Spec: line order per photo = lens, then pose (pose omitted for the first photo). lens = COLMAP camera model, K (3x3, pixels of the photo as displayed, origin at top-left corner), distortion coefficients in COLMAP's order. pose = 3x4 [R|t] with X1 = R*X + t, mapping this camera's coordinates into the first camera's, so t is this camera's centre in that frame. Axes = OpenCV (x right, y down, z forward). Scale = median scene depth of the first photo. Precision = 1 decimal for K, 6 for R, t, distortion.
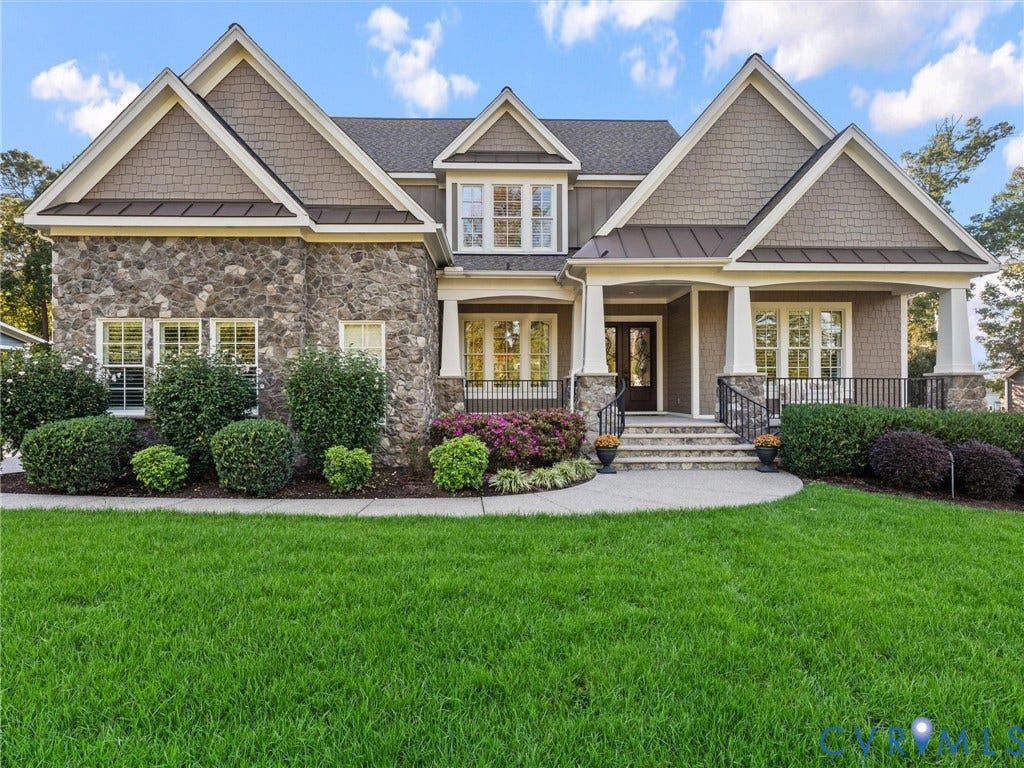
lens RADIAL K [[545.1, 0, 520.3], [0, 545.1, 398.1], [0, 0, 1]] dist [-0.019446, 0.000503]
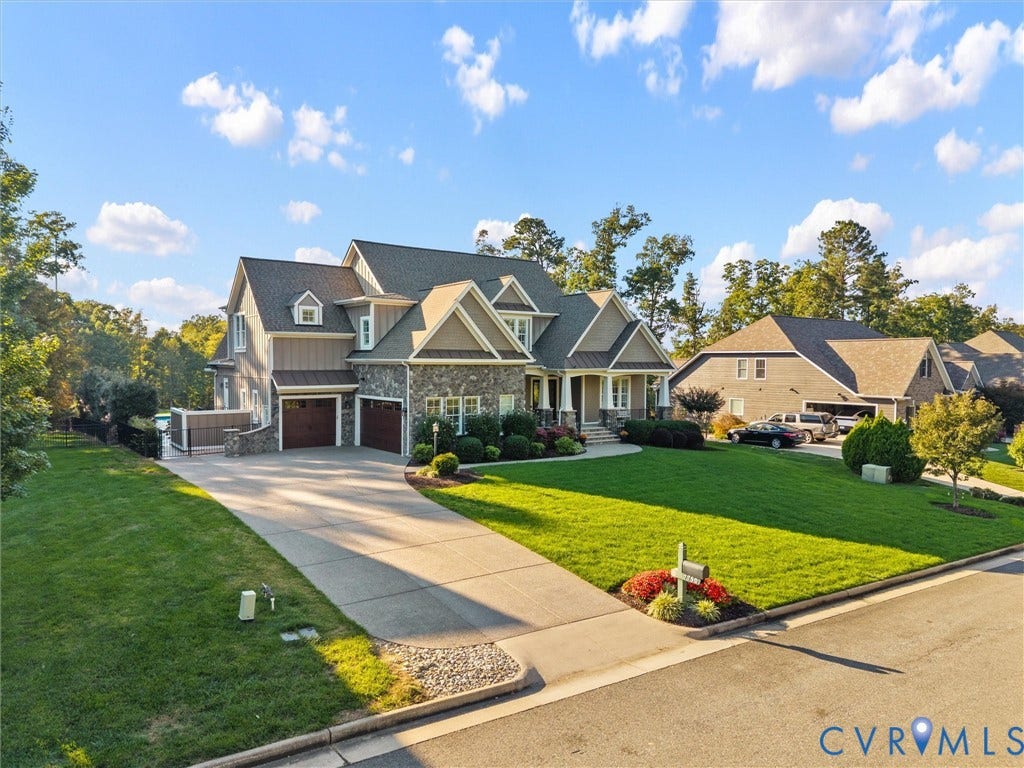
lens RADIAL K [[684.6, 0, 511.8], [0, 684.6, 398.9], [0, 0, 1]] dist [0.034533, -0.043329]
pose [[0.828272, -0.021251, 0.559922, -2.094148], [-0.002971, 0.999100, 0.042314, -0.260075], [-0.560318, -0.036710, 0.827464, -1.710619]]
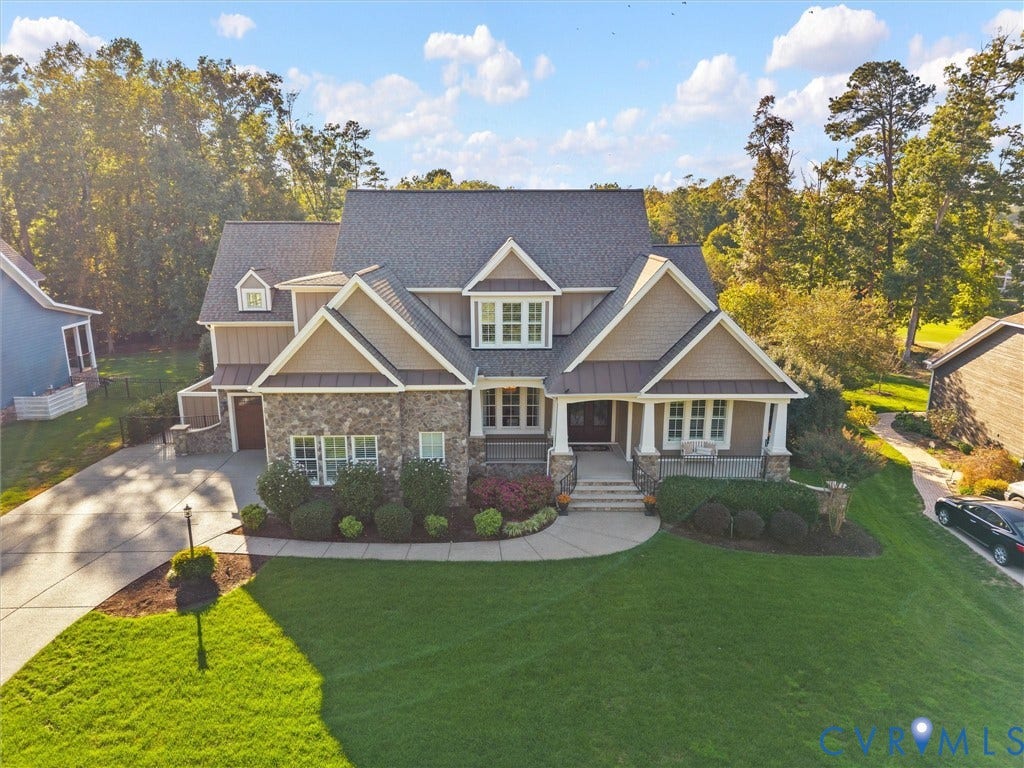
lens RADIAL K [[684.6, 0, 511.8], [0, 684.6, 398.9], [0, 0, 1]] dist [0.034533, -0.043329]
pose [[0.999762, 0.008781, -0.019975, 0.021047], [-0.003606, 0.969353, 0.245645, -0.807903], [0.021520, -0.245514, 0.969154, -1.175172]]
